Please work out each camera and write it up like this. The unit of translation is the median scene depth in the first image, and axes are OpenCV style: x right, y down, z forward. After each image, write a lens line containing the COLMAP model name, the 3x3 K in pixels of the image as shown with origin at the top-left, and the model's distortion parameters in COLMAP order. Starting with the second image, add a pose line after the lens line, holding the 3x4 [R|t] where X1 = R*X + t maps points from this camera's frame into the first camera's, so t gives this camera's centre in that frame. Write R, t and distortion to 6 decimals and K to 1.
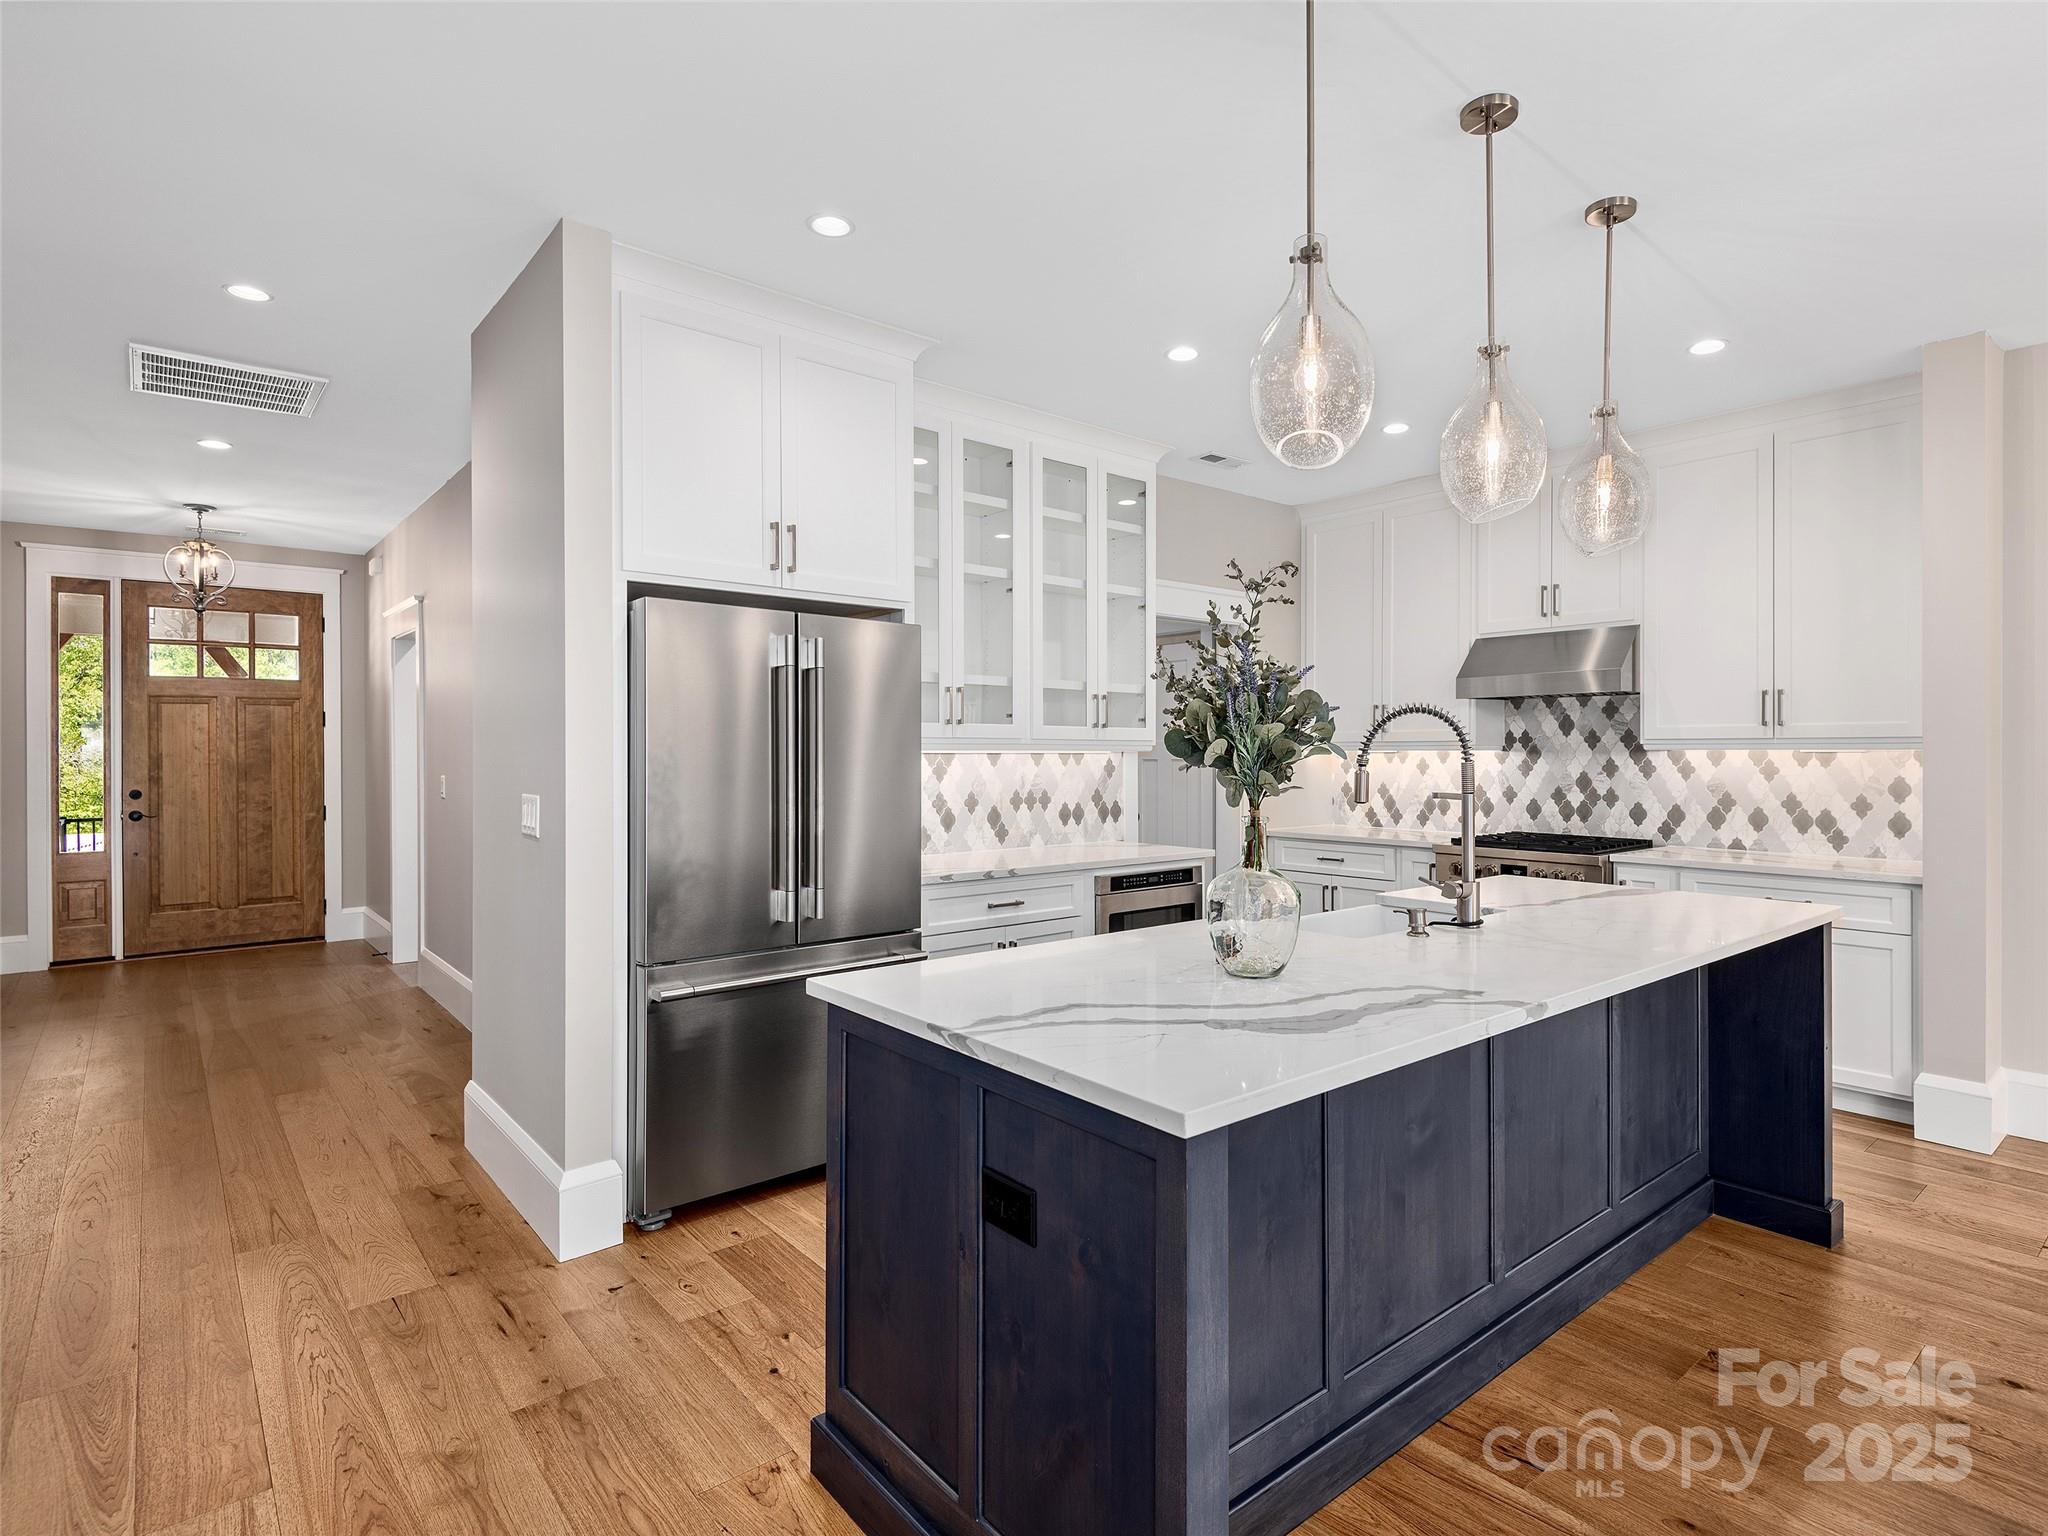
lens RADIAL K [[1066.4, 0, 1015.9], [0, 1066.4, 751.0], [0, 0, 1]] dist [0.028134, -0.000060]
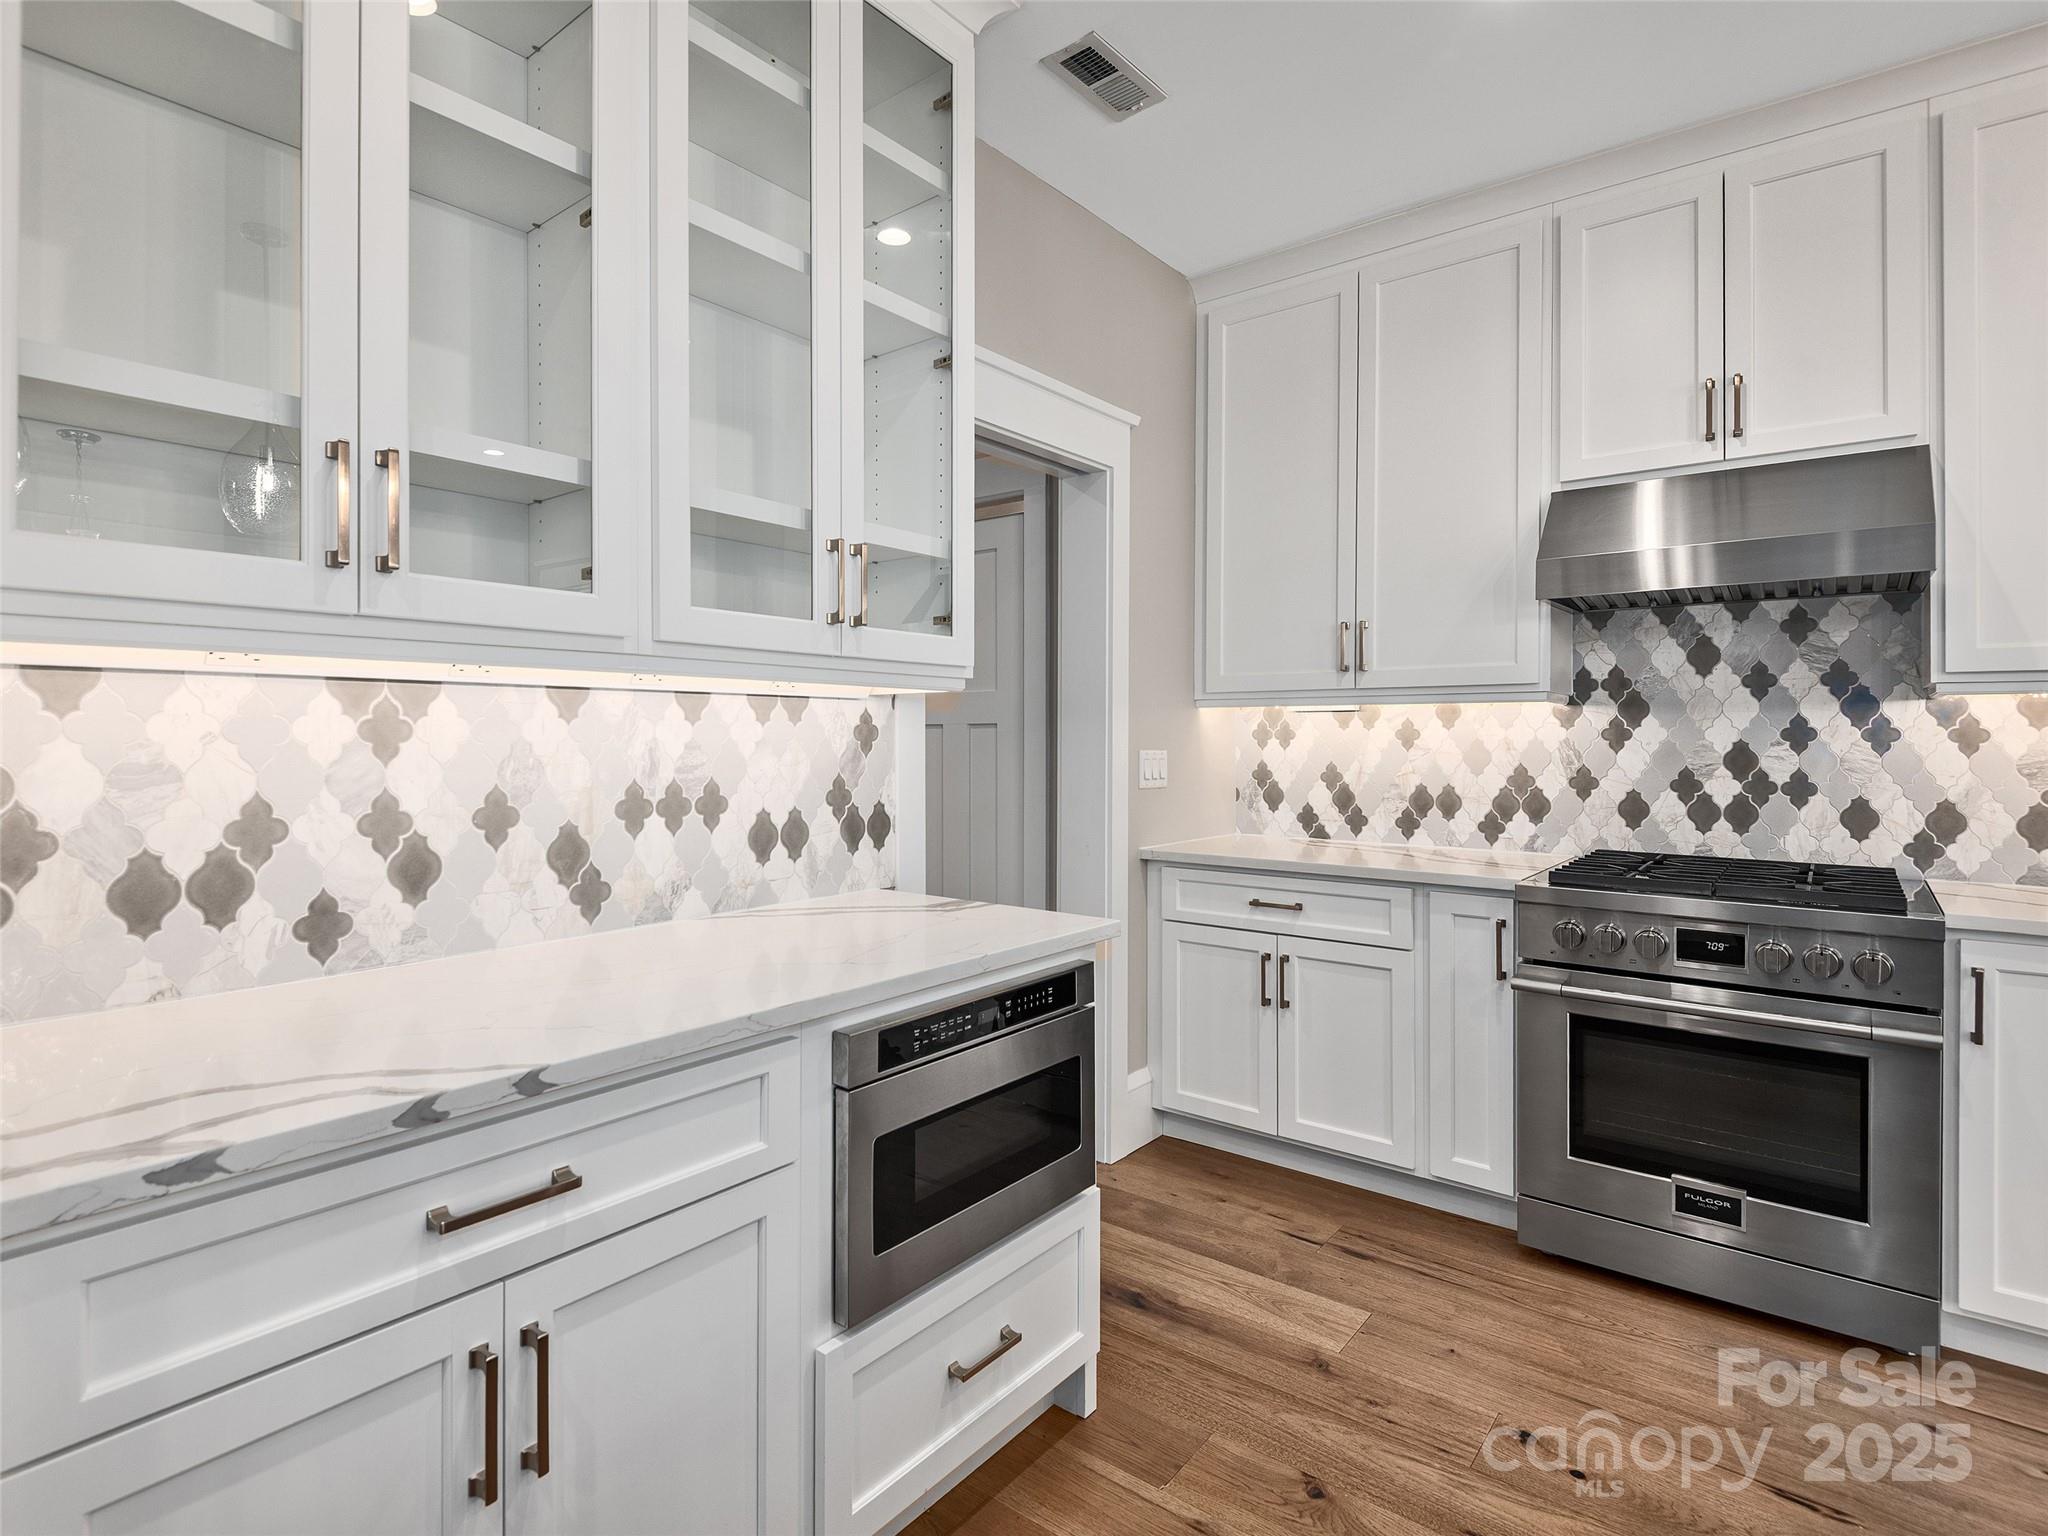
lens RADIAL K [[1066.4, 0, 1015.9], [0, 1066.4, 751.0], [0, 0, 1]] dist [0.028134, -0.000060]
pose [[0.970349, 0.000338, 0.241710, 0.041299], [-0.004097, 0.999878, 0.015051, 0.017971], [-0.241675, -0.015595, 0.970232, 0.564026]]
